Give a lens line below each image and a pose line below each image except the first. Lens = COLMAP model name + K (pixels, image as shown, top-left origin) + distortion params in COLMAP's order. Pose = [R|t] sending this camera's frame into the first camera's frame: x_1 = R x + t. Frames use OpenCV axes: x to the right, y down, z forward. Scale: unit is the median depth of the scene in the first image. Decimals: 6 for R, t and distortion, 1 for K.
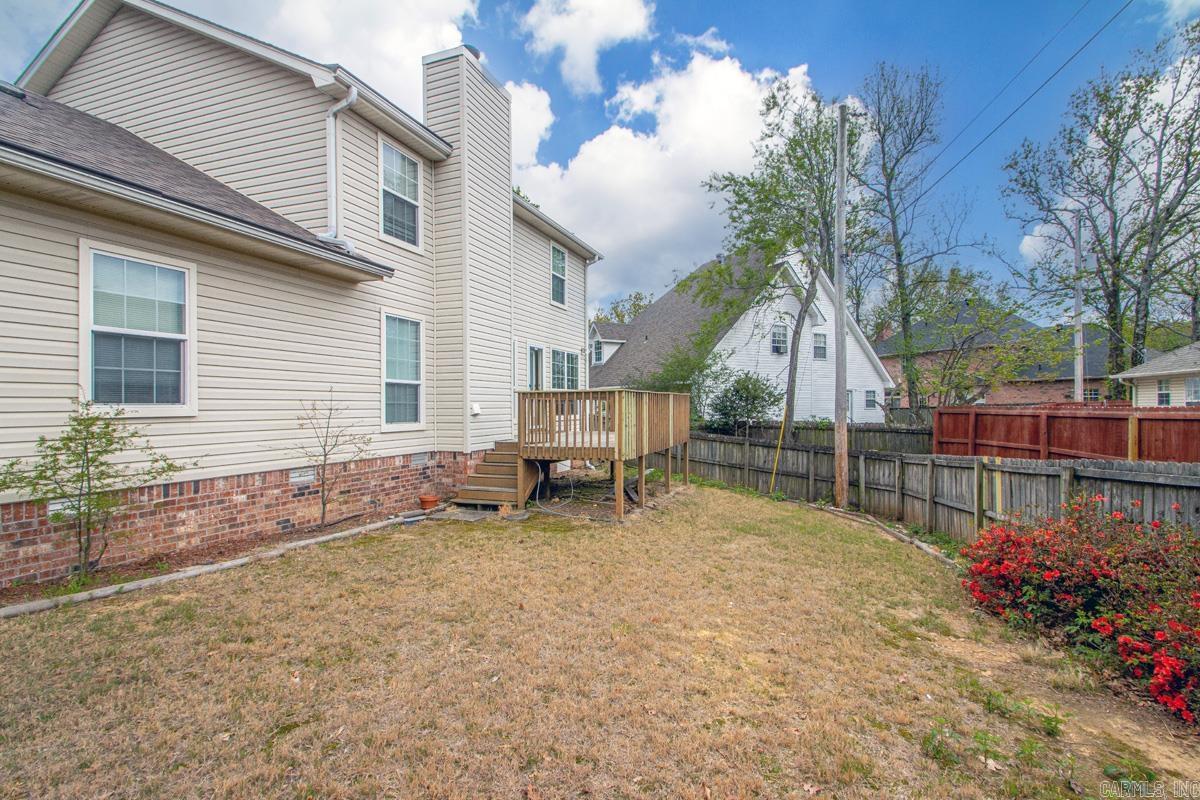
lens RADIAL K [[552.5, 0, 596.7], [0, 552.5, 403.2], [0, 0, 1]] dist [0.032305, -0.020375]
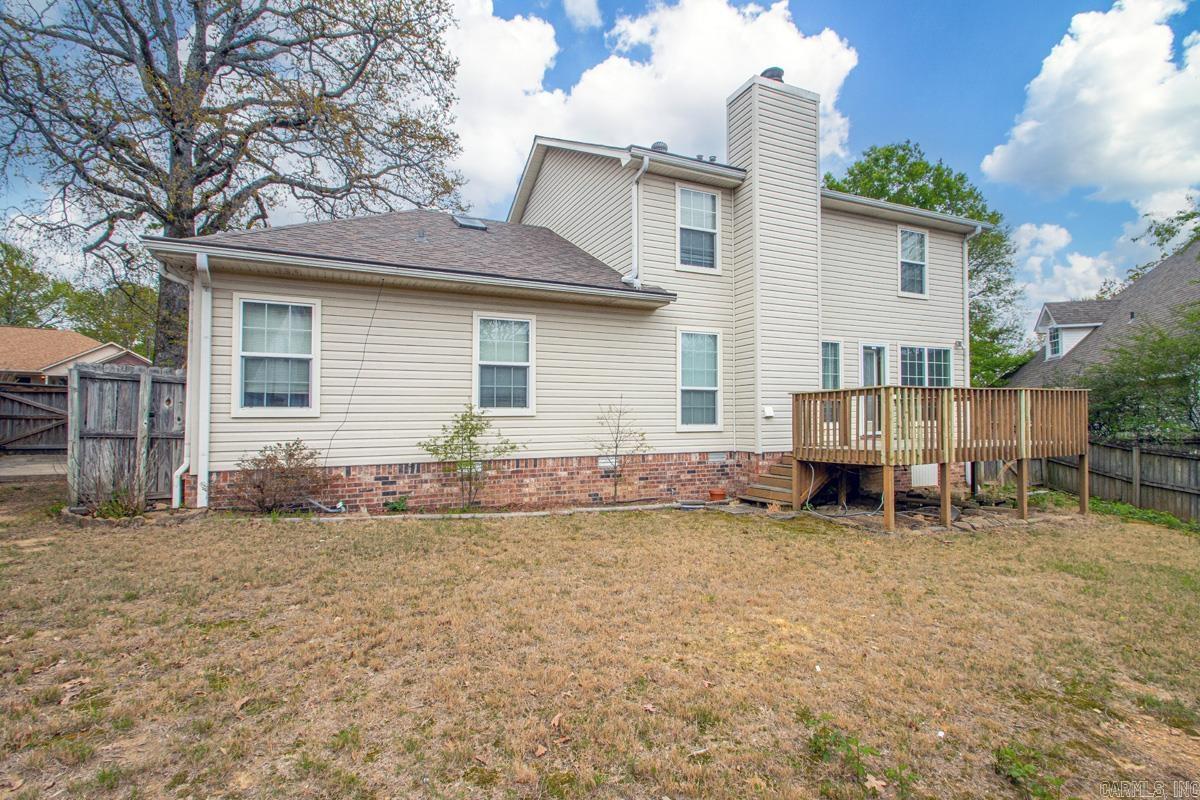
lens RADIAL K [[568.1, 0, 600.0], [0, 568.1, 400.0], [0, 0, 1]] dist [-0.000323, -0.000809]
pose [[0.716509, -0.029282, -0.696963, 0.336726], [0.009168, 0.999428, -0.032564, 0.022526], [0.697518, 0.016943, 0.716367, 0.016581]]
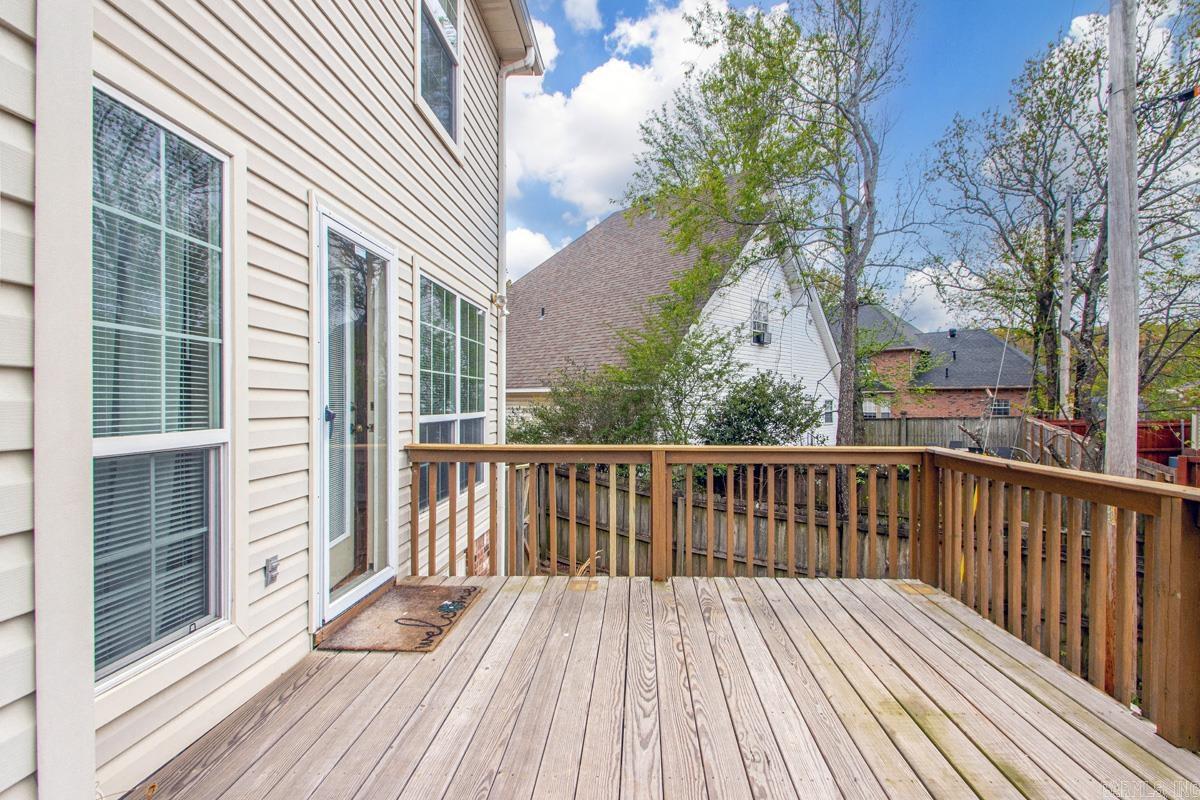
lens RADIAL K [[568.1, 0, 600.0], [0, 568.1, 400.0], [0, 0, 1]] dist [-0.000323, -0.000809]
pose [[0.948395, 0.011282, 0.316889, -0.138916], [-0.011628, 0.999932, -0.000799, -0.058807], [-0.316877, -0.002927, 0.948462, 1.160758]]
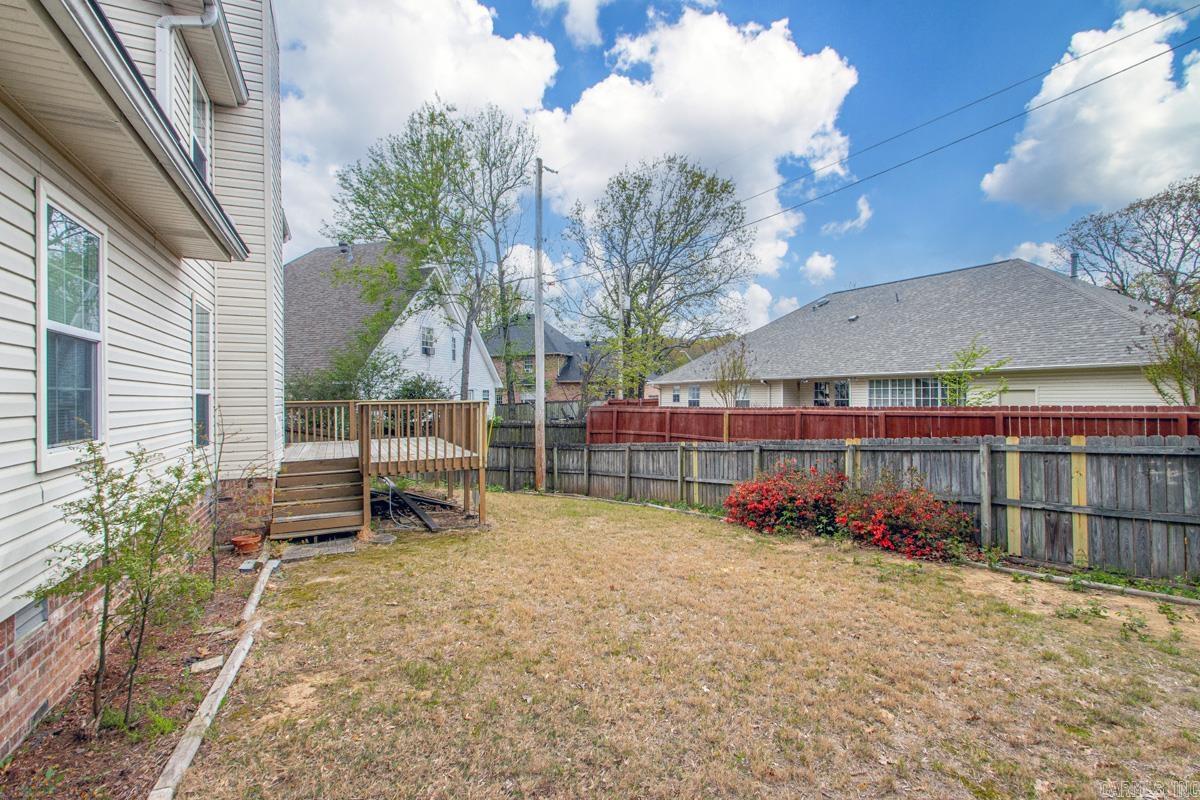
lens RADIAL K [[568.1, 0, 600.0], [0, 568.1, 400.0], [0, 0, 1]] dist [-0.000323, -0.000809]
pose [[0.698120, -0.010023, 0.715911, -0.548369], [0.006311, 0.999949, 0.007846, -0.031983], [-0.715953, -0.000959, 0.698148, 0.075115]]
